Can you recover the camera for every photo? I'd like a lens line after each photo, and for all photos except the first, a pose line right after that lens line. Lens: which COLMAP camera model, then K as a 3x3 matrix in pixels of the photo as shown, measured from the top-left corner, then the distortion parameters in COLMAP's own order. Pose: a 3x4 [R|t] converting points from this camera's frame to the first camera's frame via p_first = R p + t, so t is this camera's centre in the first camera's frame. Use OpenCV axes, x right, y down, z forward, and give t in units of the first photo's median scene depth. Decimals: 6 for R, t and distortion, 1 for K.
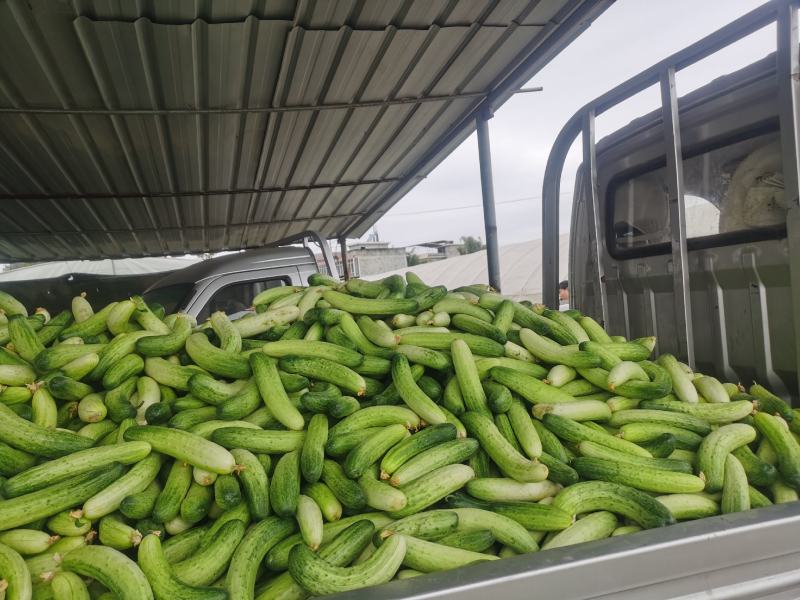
lens RADIAL K [[576.3, 0, 400.0], [0, 576.3, 300.0], [0, 0, 1]] dist [0.000868, -0.012654]
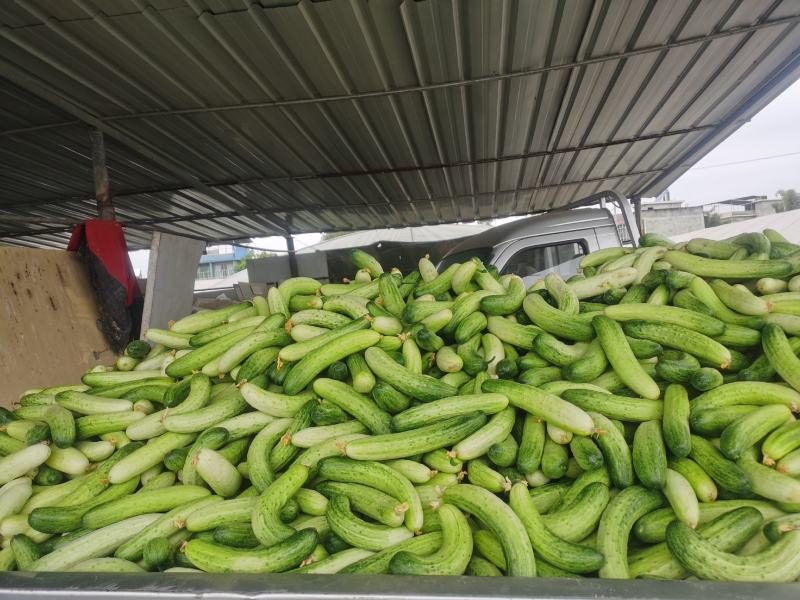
lens RADIAL K [[576.3, 0, 400.0], [0, 576.3, 300.0], [0, 0, 1]] dist [0.000868, -0.012654]
pose [[0.897507, 0.029961, -0.439982, -0.125333], [-0.003767, 0.998174, 0.060288, 0.008711], [0.440985, -0.052452, 0.895980, -0.012209]]
